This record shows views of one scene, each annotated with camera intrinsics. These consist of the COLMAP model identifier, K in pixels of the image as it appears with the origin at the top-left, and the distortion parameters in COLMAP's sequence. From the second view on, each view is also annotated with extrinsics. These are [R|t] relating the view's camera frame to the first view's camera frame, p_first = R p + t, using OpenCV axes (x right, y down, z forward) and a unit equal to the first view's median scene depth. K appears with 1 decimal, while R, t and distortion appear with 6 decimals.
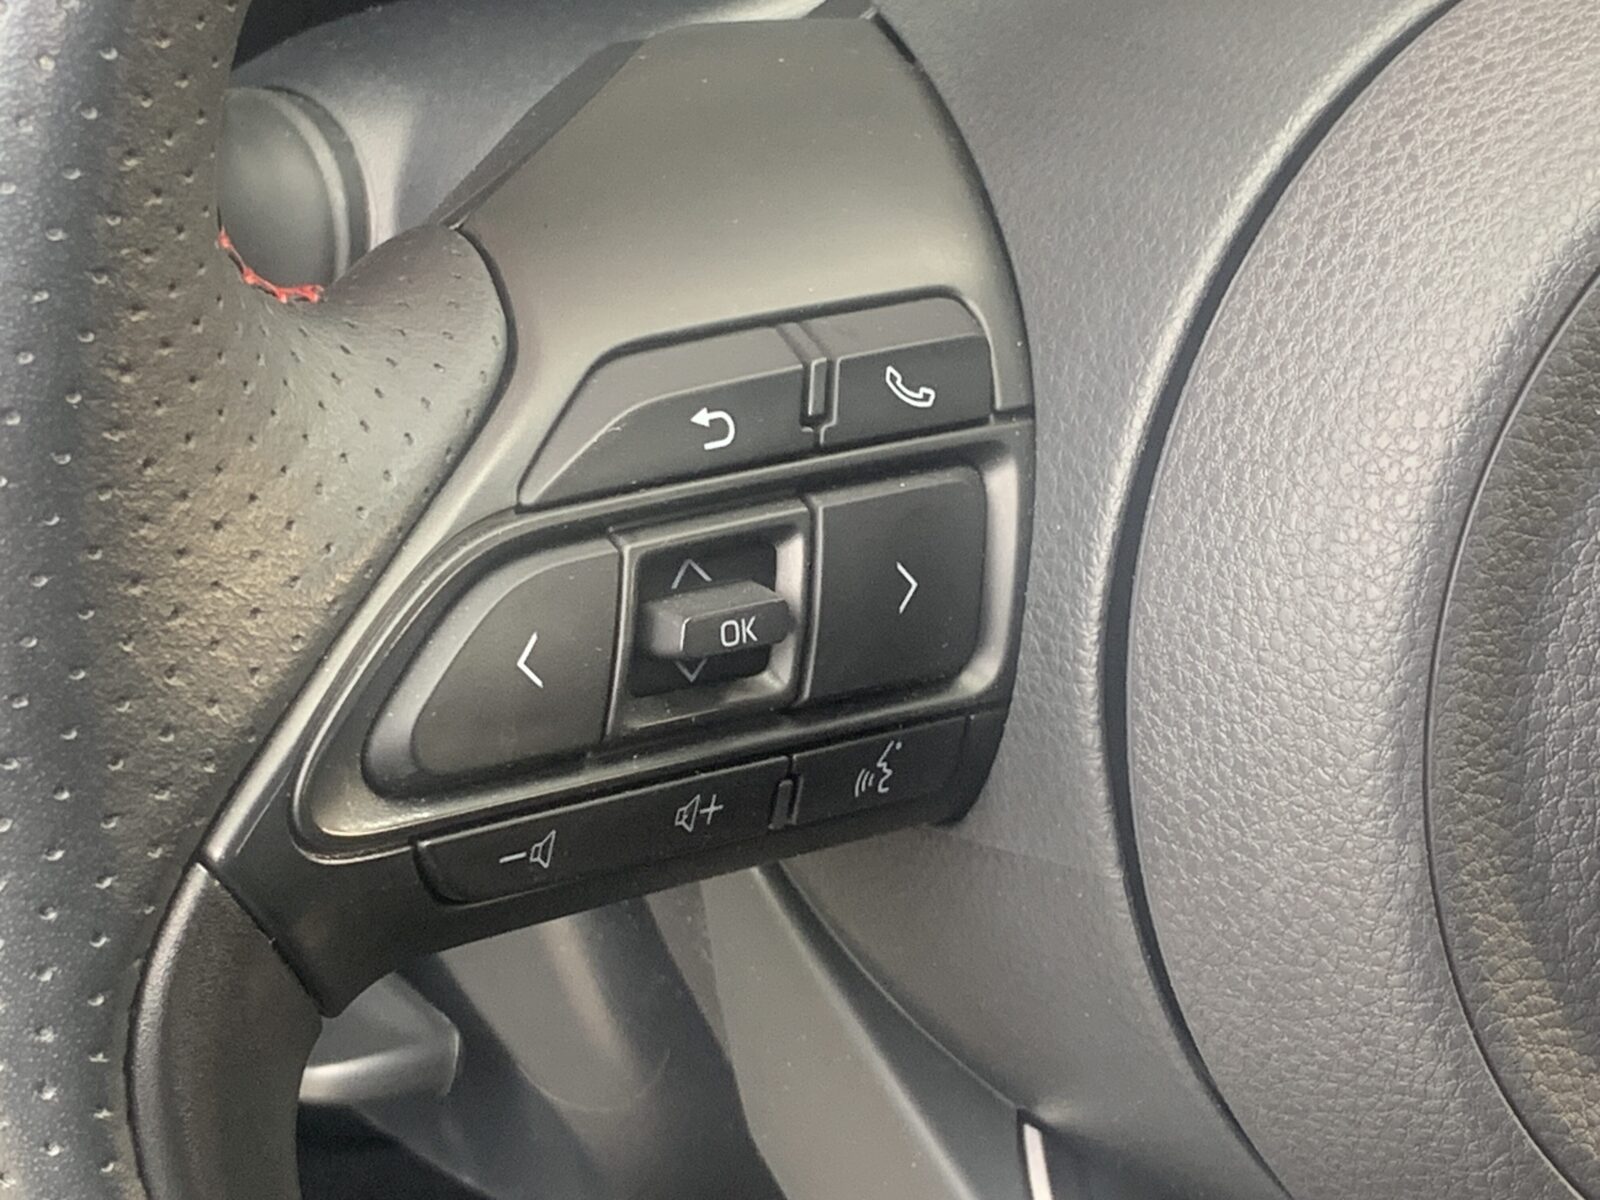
lens RADIAL K [[3759.4, 0, 800.0], [0, 3759.4, 600.0], [0, 0, 1]] dist [0.029298, 0.079765]
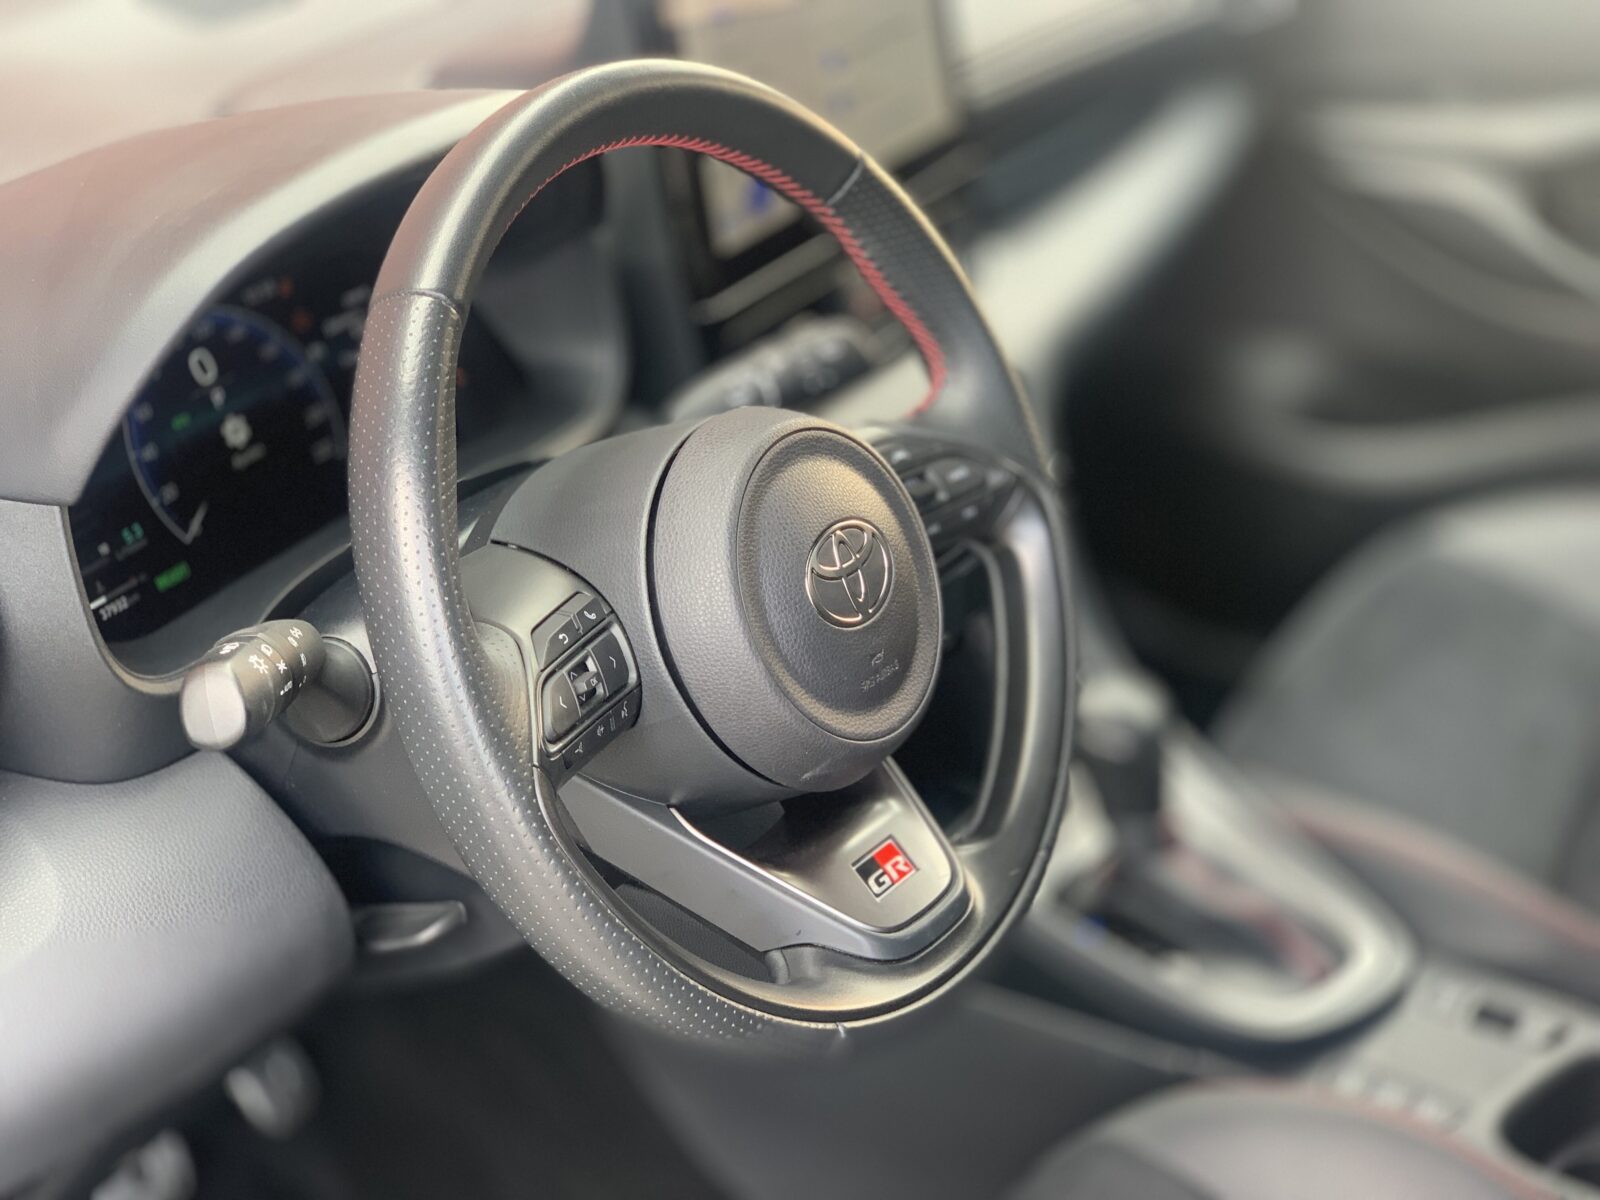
lens RADIAL K [[2424.5, 0, 800.0], [0, 2424.5, 600.0], [0, 0, 1]] dist [0.000103, -0.001479]
pose [[0.835404, -0.393335, 0.383910, -0.751490], [0.431887, 0.901788, -0.015876, 0.062620], [-0.339961, 0.179068, 0.923234, -1.381289]]
